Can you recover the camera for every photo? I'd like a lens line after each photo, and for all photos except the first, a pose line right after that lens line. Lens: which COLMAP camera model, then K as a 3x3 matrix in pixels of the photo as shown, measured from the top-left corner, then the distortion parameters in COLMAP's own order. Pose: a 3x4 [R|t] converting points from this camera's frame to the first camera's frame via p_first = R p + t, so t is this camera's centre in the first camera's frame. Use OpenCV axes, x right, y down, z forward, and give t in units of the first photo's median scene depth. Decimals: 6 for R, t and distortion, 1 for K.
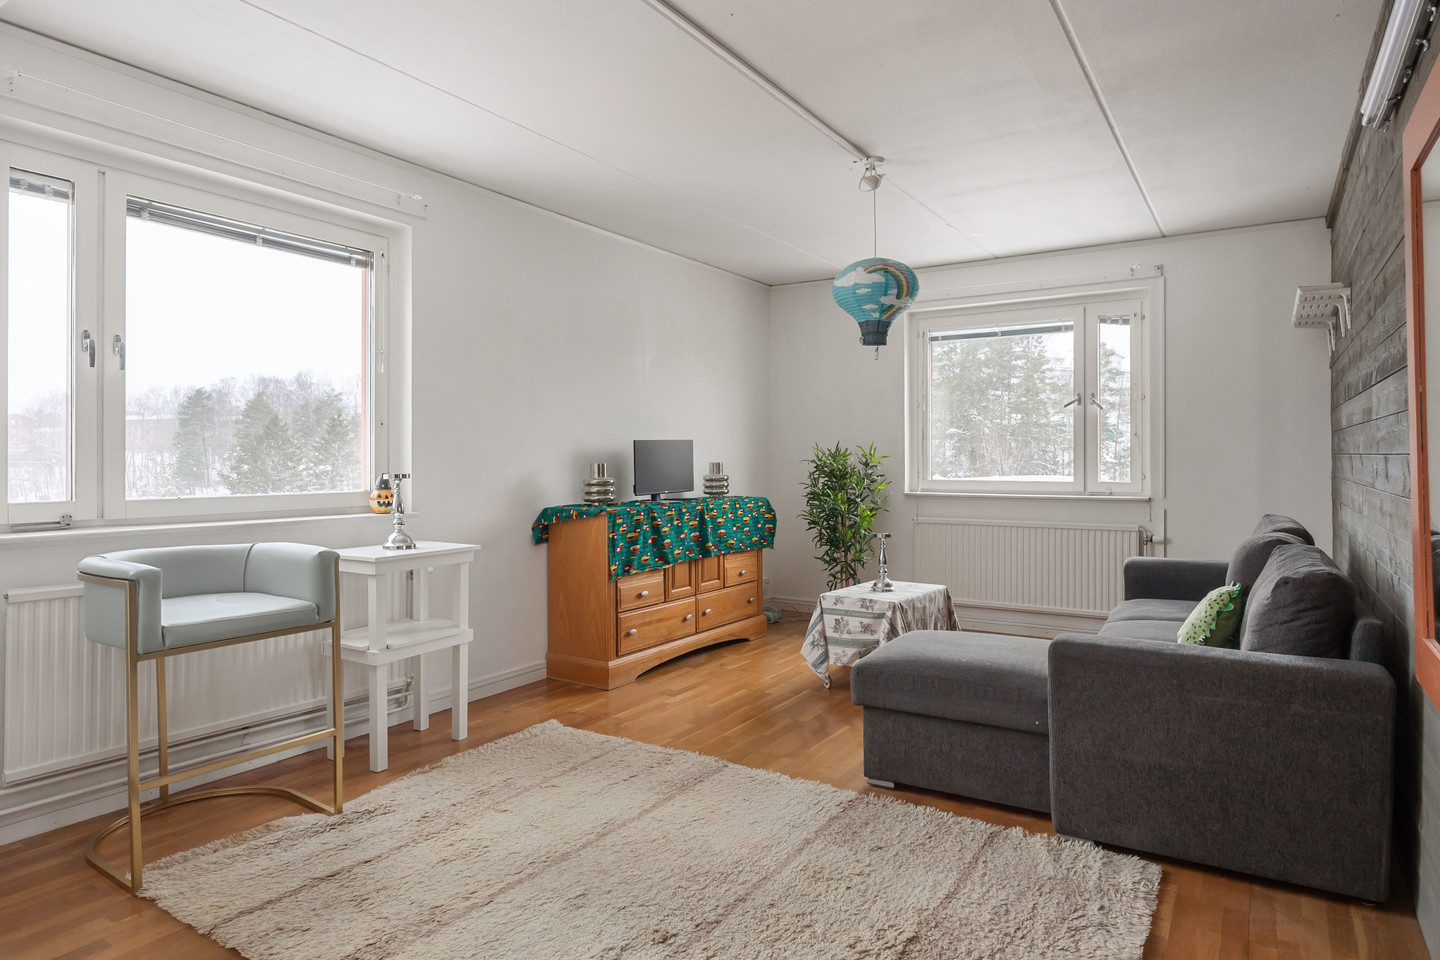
lens RADIAL K [[859.9, 0, 722.9], [0, 859.9, 454.0], [0, 0, 1]] dist [0.002000, 0.000867]
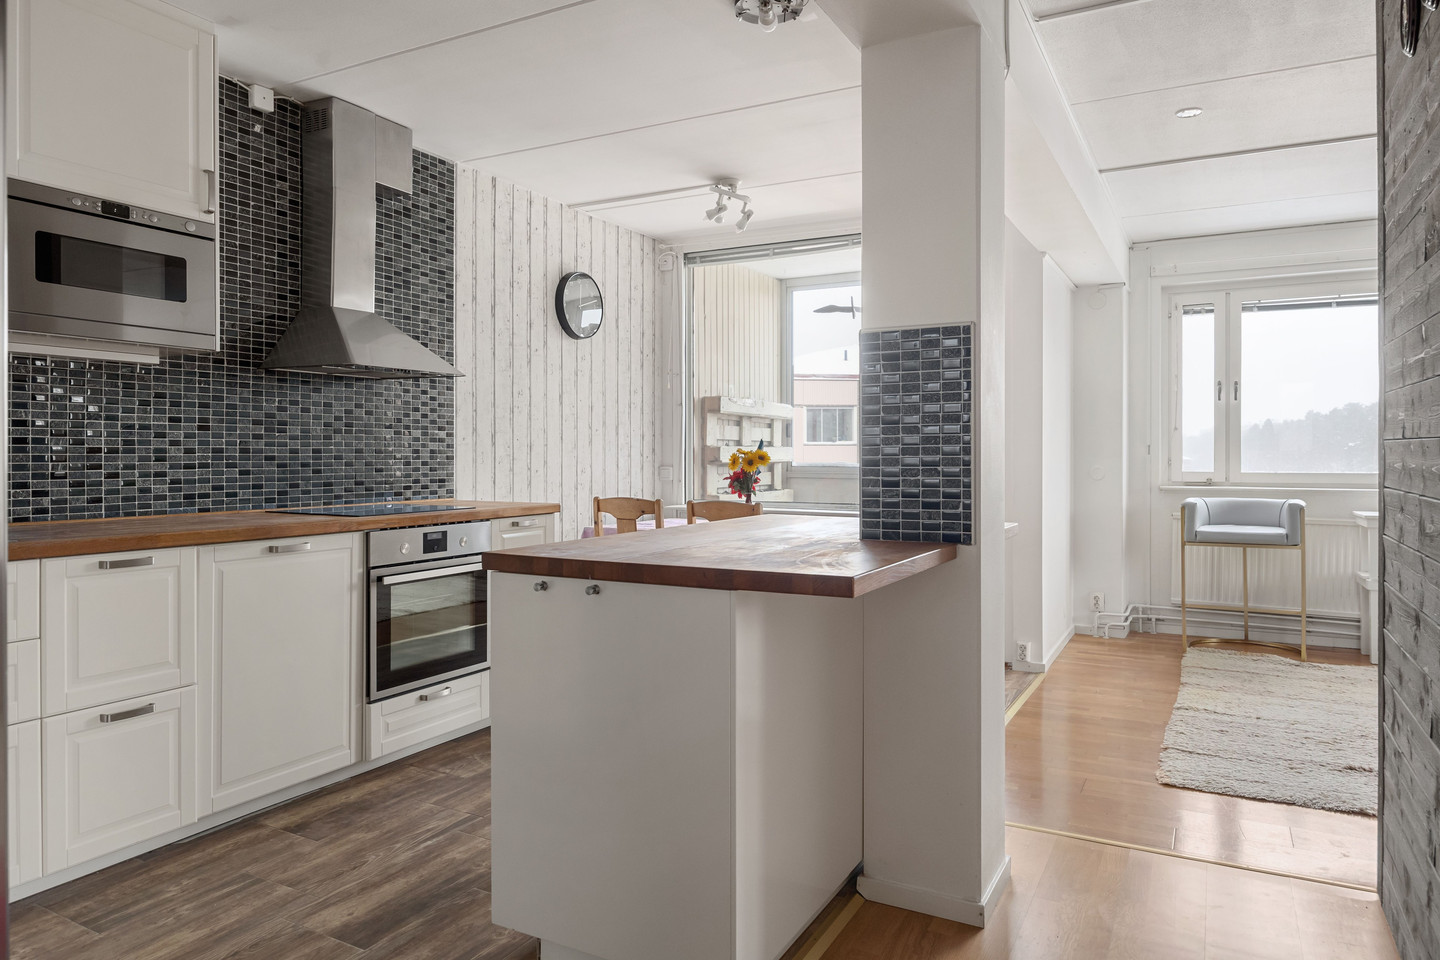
lens RADIAL K [[920.5, 0, 722.8], [0, 920.5, 453.2], [0, 0, 1]] dist [-0.002657, -0.000422]
pose [[0.075349, 0.001084, -0.997157, 1.141719], [0.006167, 0.999980, 0.001553, 0.004397], [0.997138, -0.006267, 0.075340, -0.222843]]
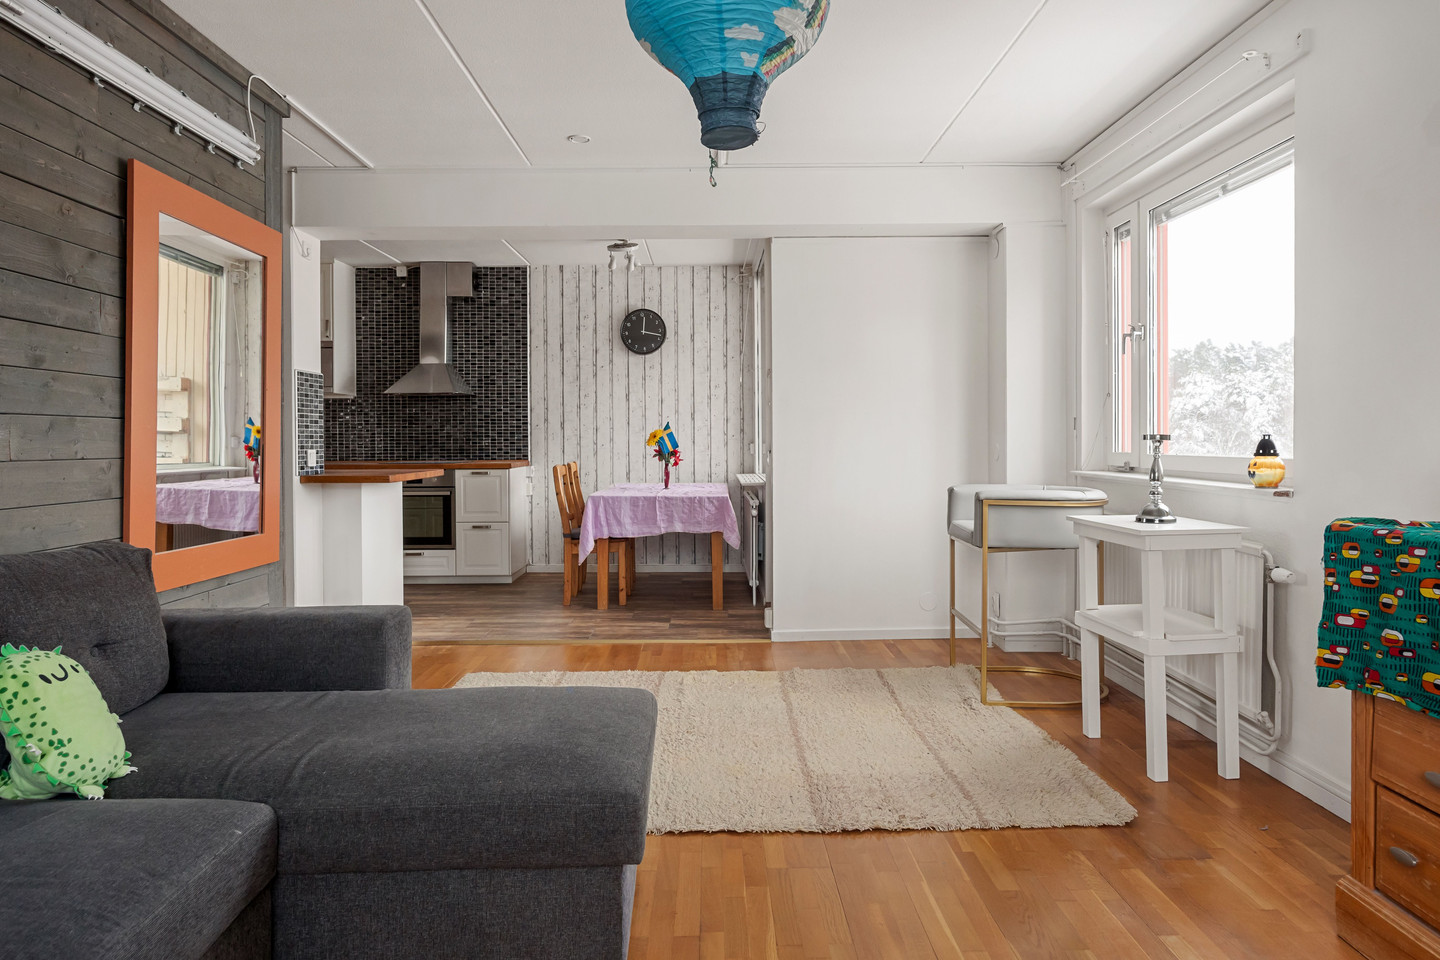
lens RADIAL K [[889.6, 0, 719.7], [0, 889.6, 451.7], [0, 0, 1]] dist [-0.001445, -0.000390]
pose [[-0.840030, 0.012559, -0.542394, 0.549786], [0.008416, 0.999913, 0.010120, 0.032473], [0.542475, 0.003936, -0.840063, 1.778332]]
